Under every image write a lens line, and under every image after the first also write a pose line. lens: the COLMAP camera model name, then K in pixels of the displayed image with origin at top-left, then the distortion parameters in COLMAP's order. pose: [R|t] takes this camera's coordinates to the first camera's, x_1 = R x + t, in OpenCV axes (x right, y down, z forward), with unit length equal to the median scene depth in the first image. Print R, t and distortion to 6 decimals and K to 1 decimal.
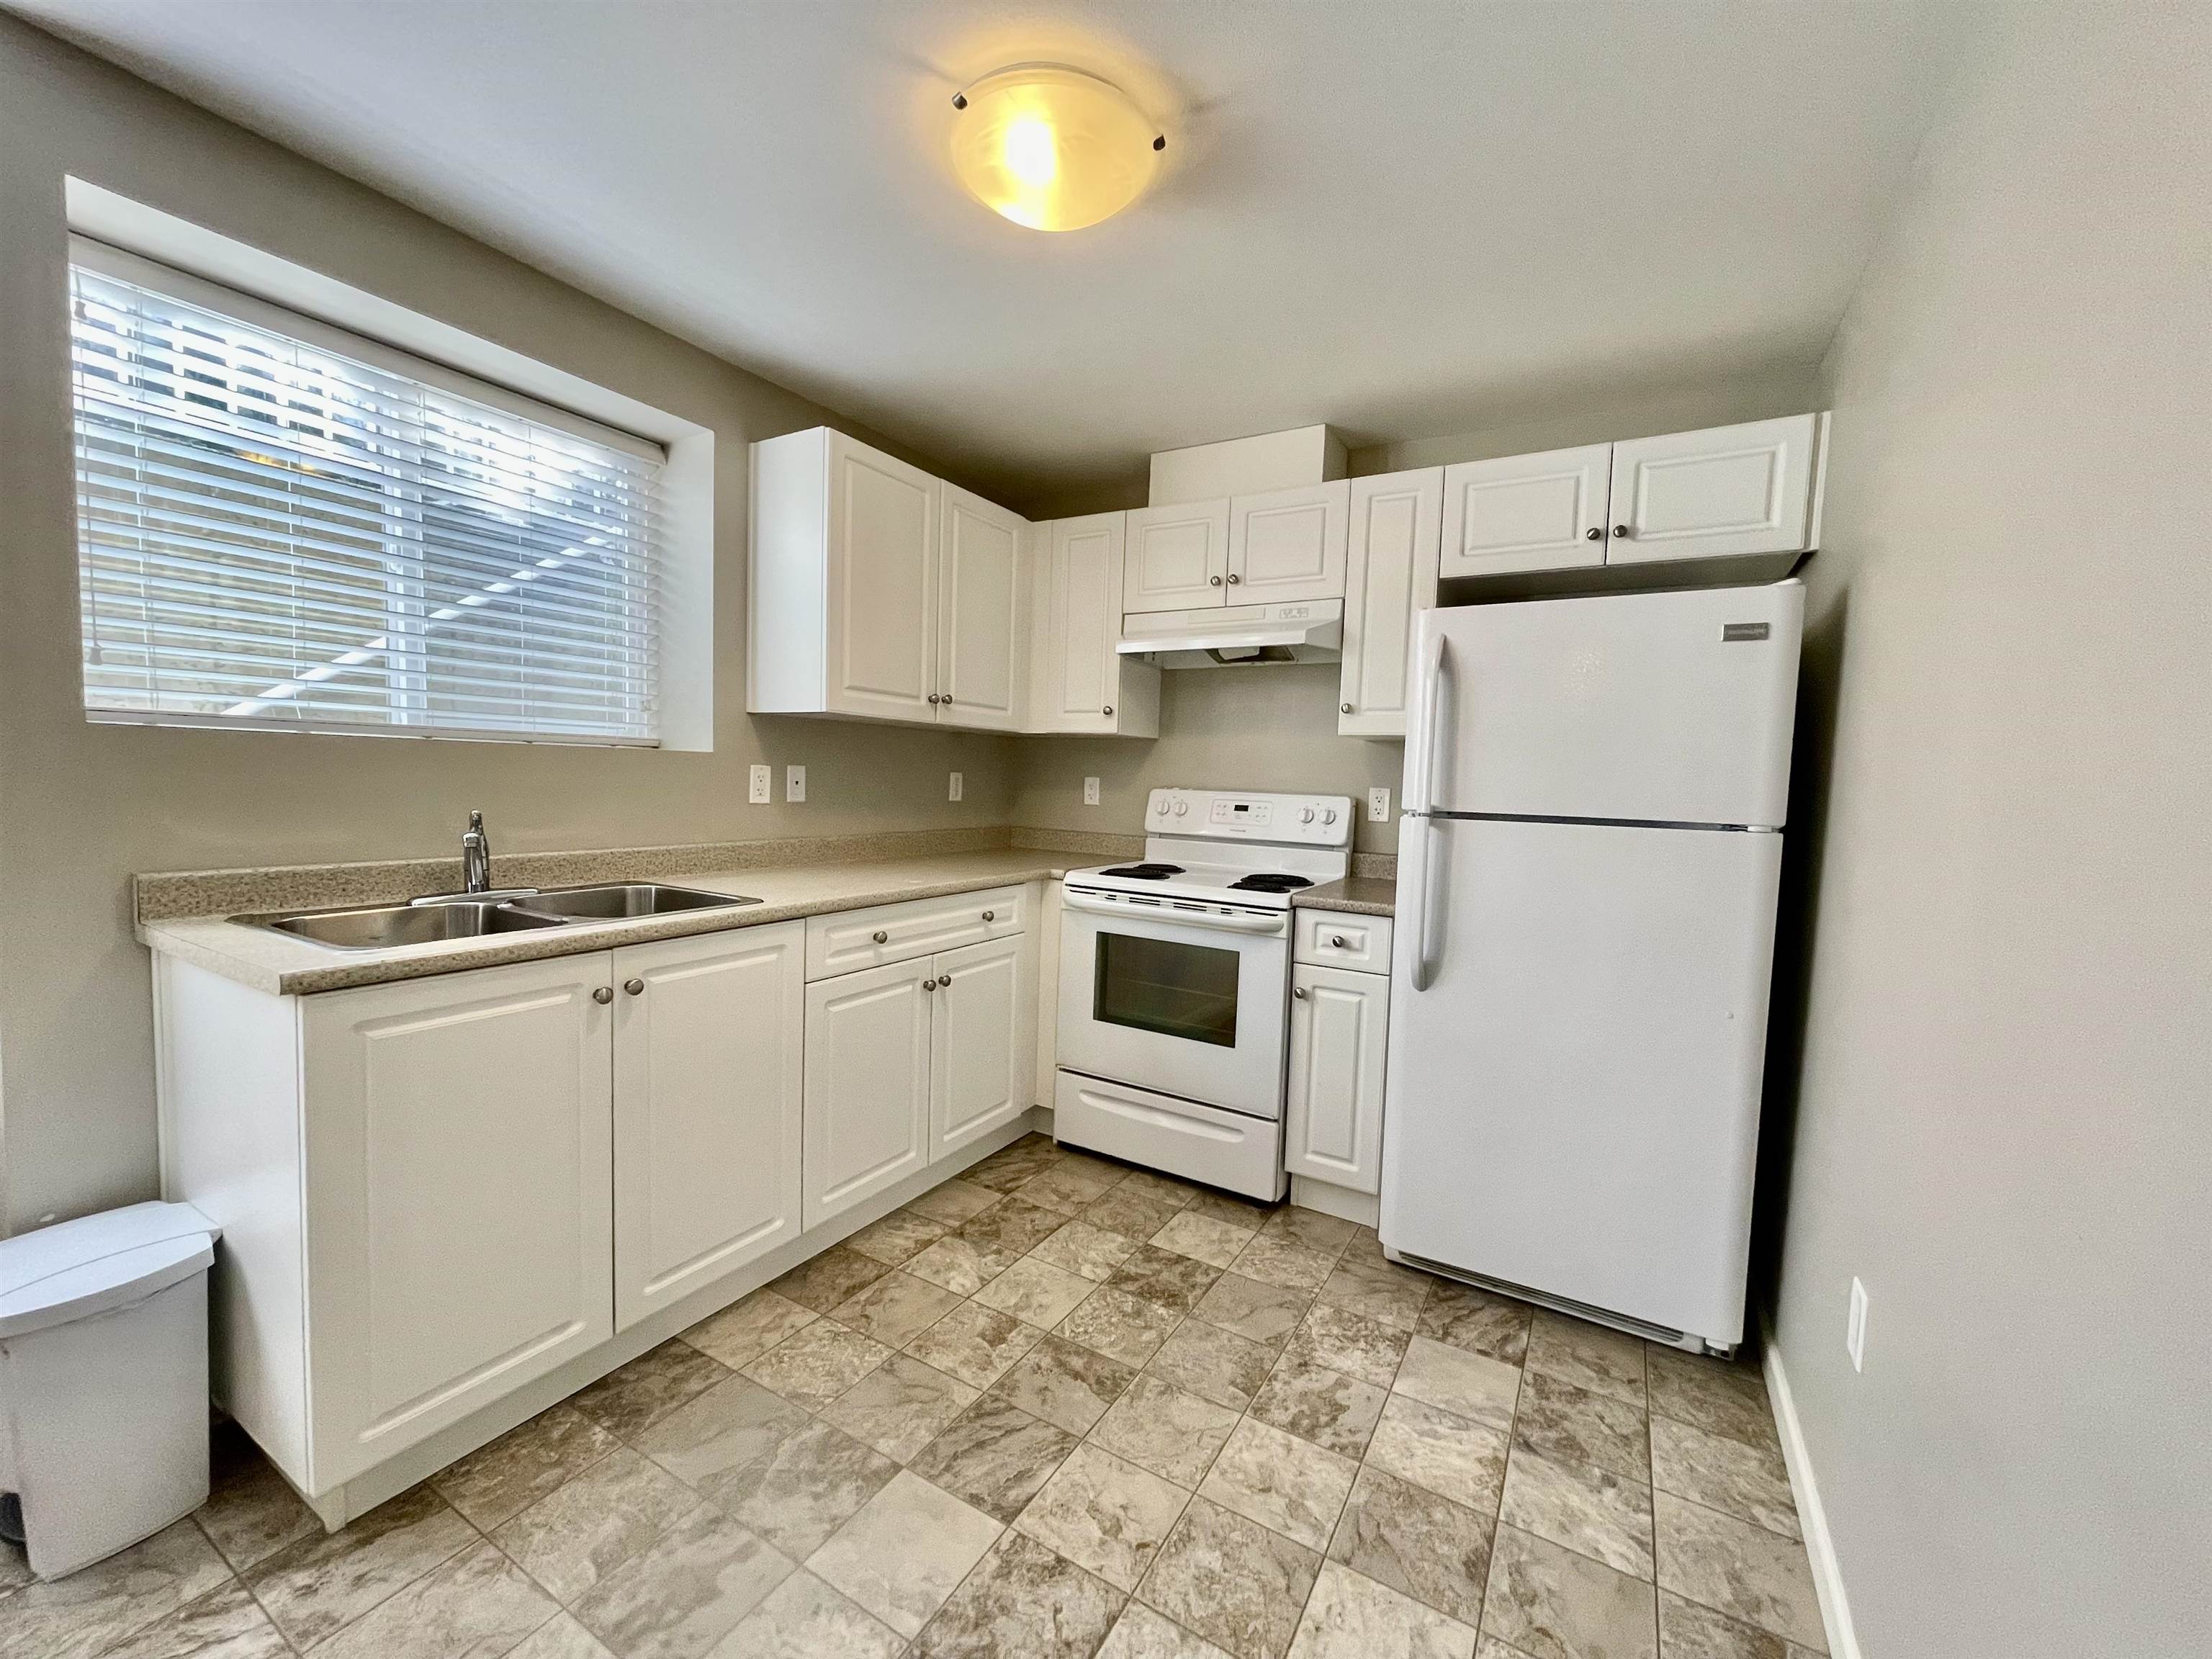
lens RADIAL K [[886.0, 0, 1100.9], [0, 886.0, 835.0], [0, 0, 1]] dist [-0.002394, 0.000904]
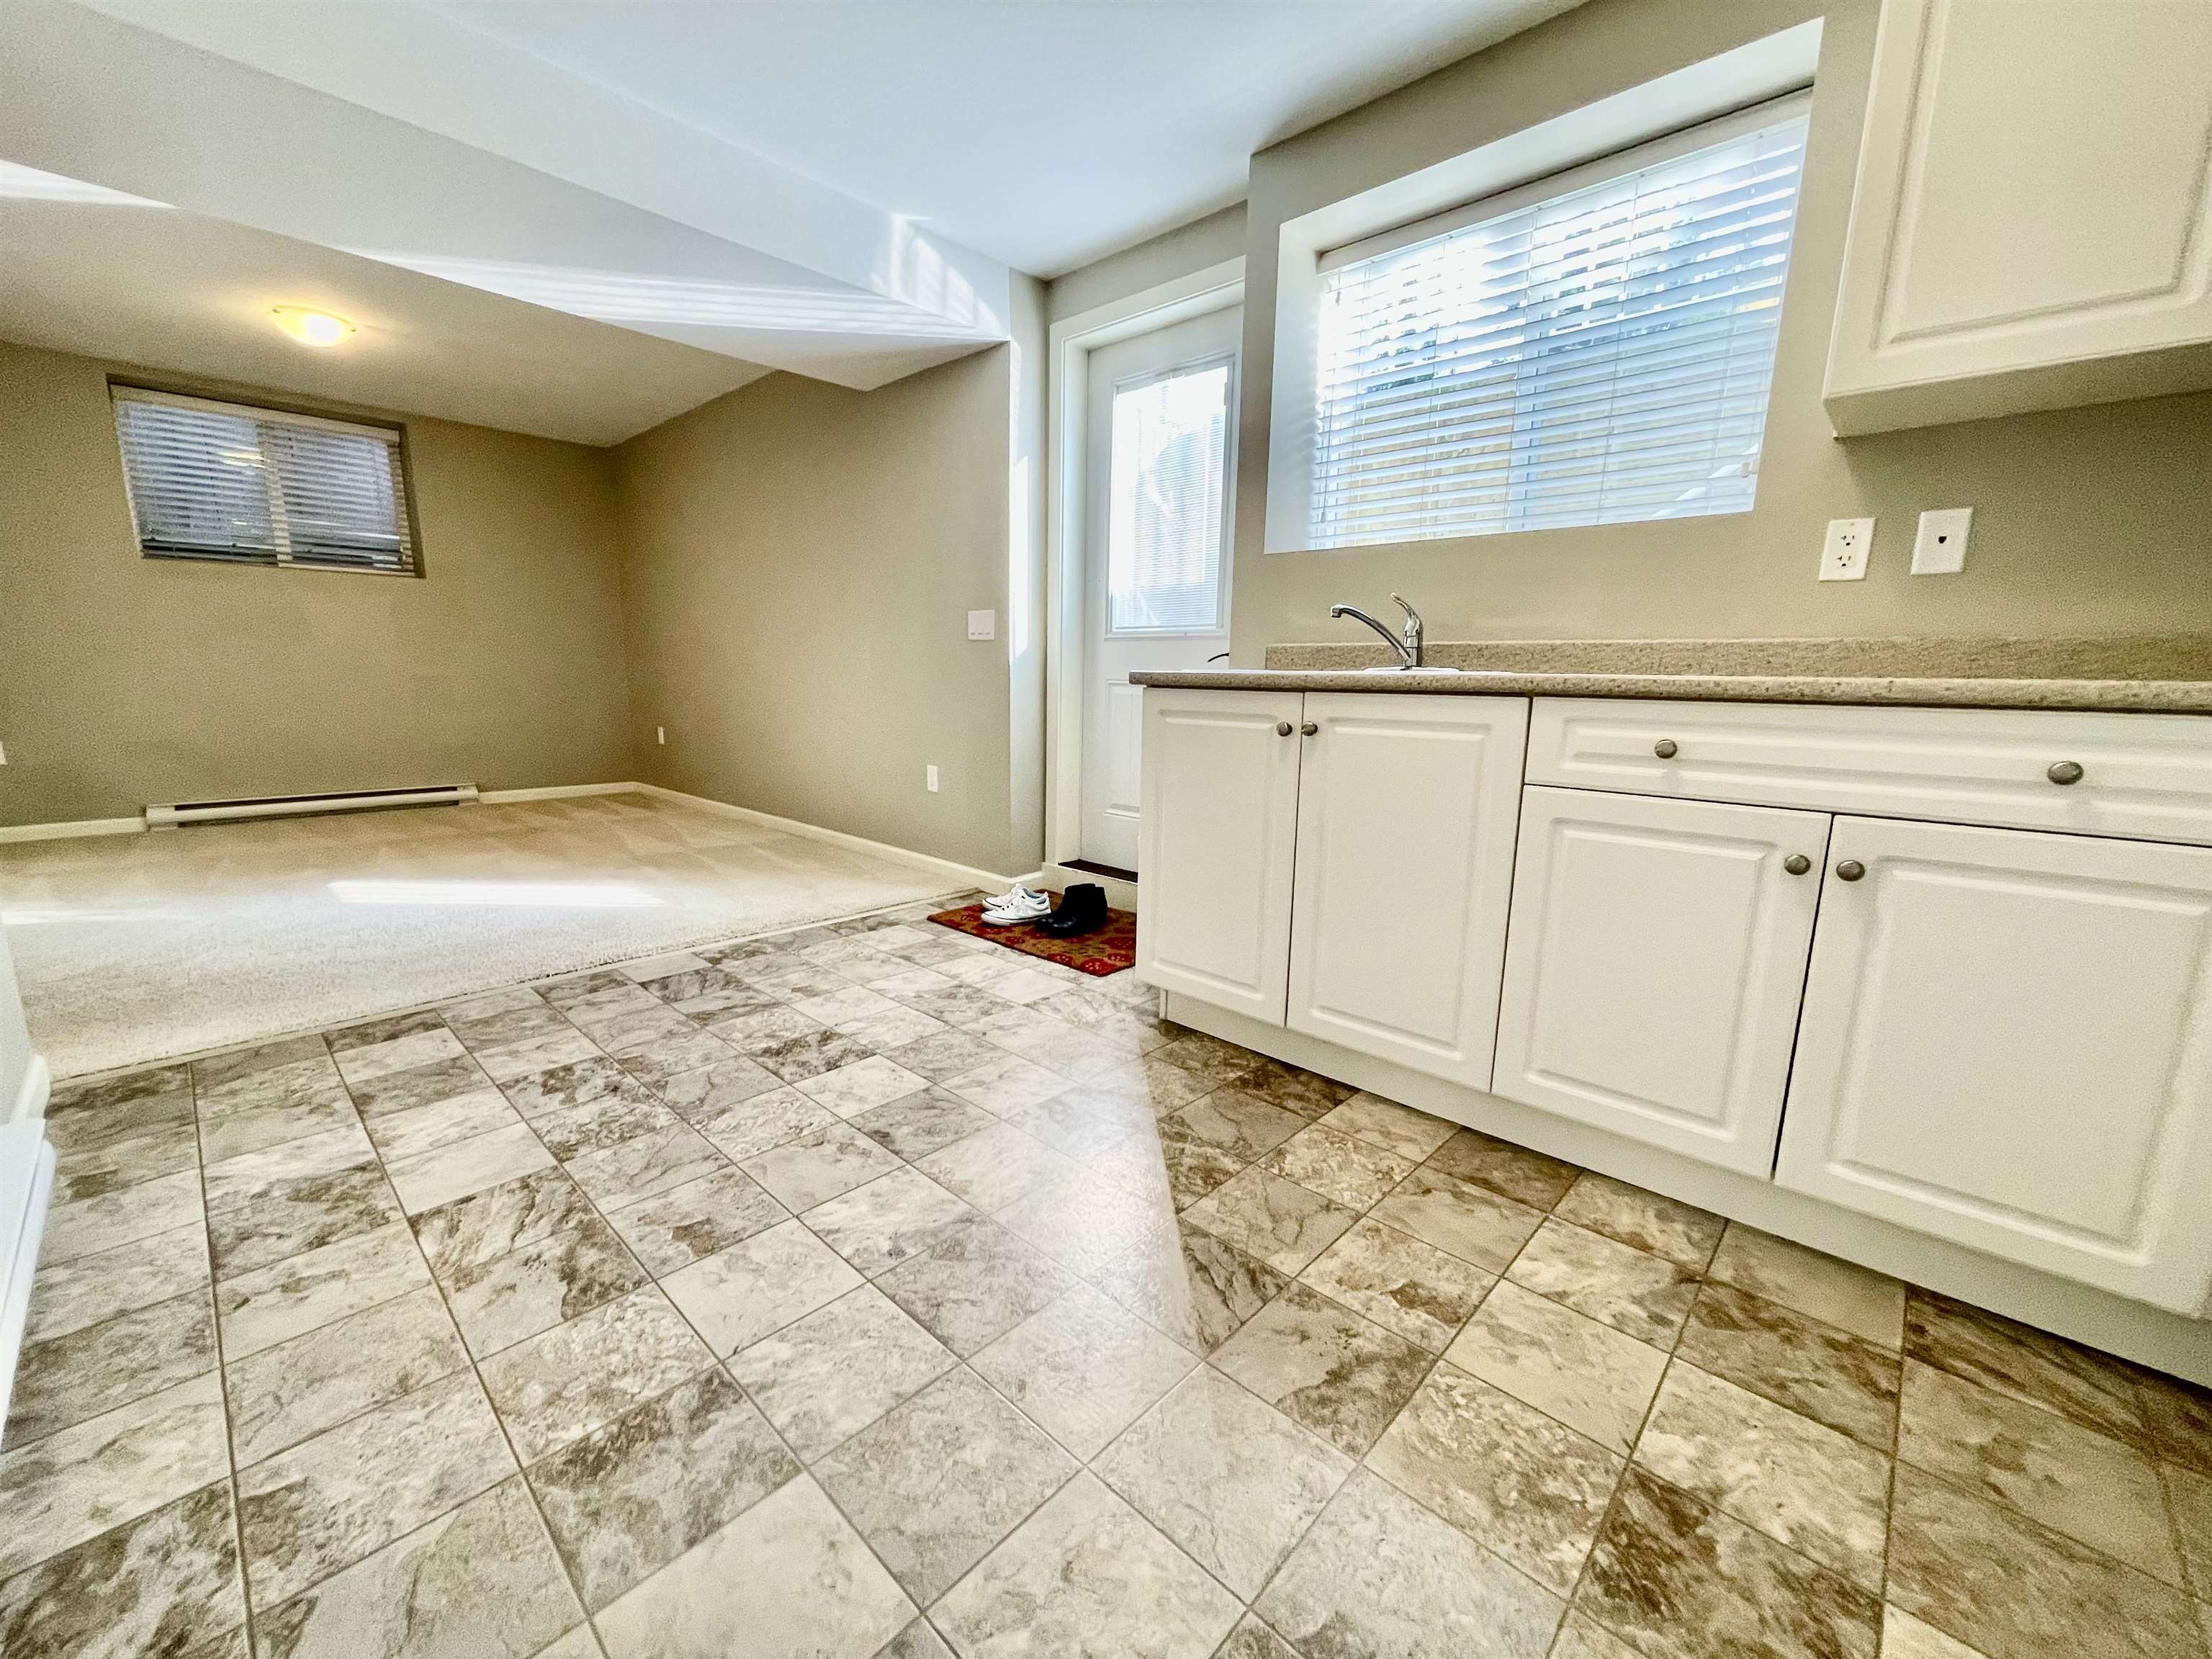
lens RADIAL K [[886.0, 0, 1100.2], [0, 886.0, 838.4], [0, 0, 1]] dist [-0.002394, 0.000904]
pose [[-0.221723, 0.142273, -0.964675, 0.480892], [-0.088789, 0.982243, 0.165272, 0.113064], [0.971059, 0.122297, -0.205153, 0.764324]]
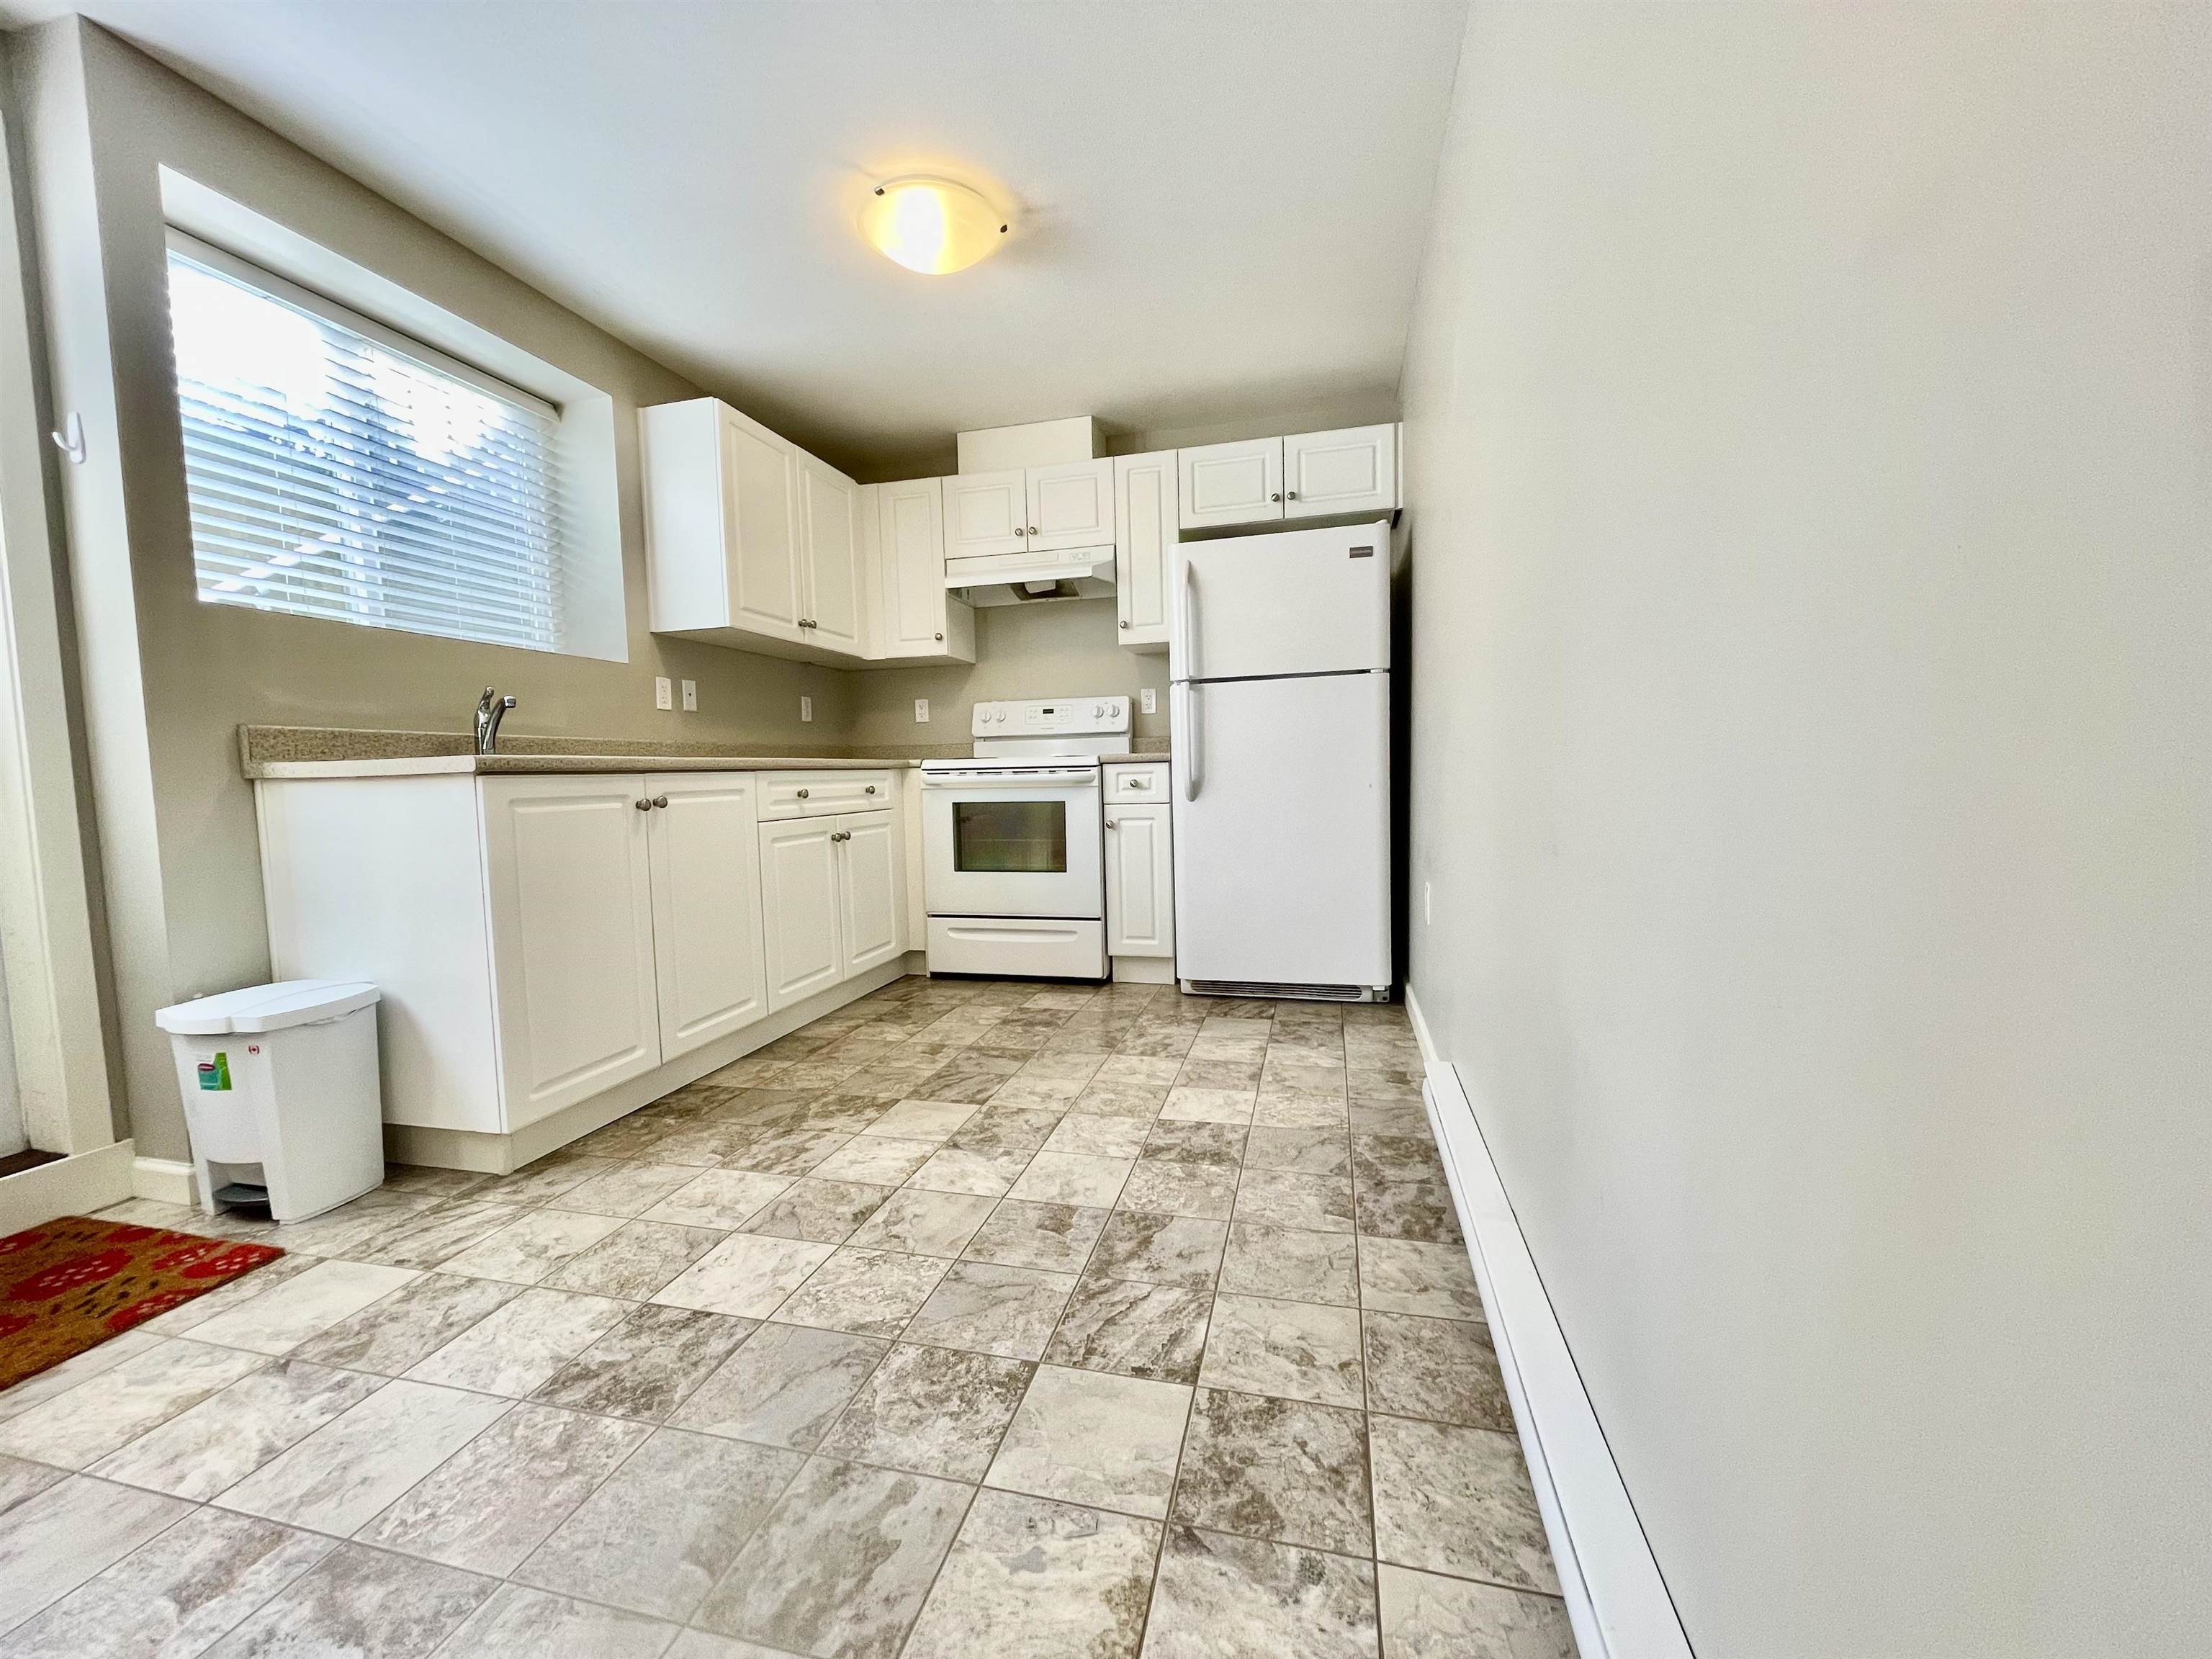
lens RADIAL K [[886.0, 0, 1101.0], [0, 886.0, 832.4], [0, 0, 1]] dist [-0.002394, 0.000904]
pose [[0.957981, -0.078419, 0.275904, -0.199182], [0.076946, 0.996904, 0.016180, 0.191082], [-0.276319, 0.005730, 0.961049, -0.383267]]
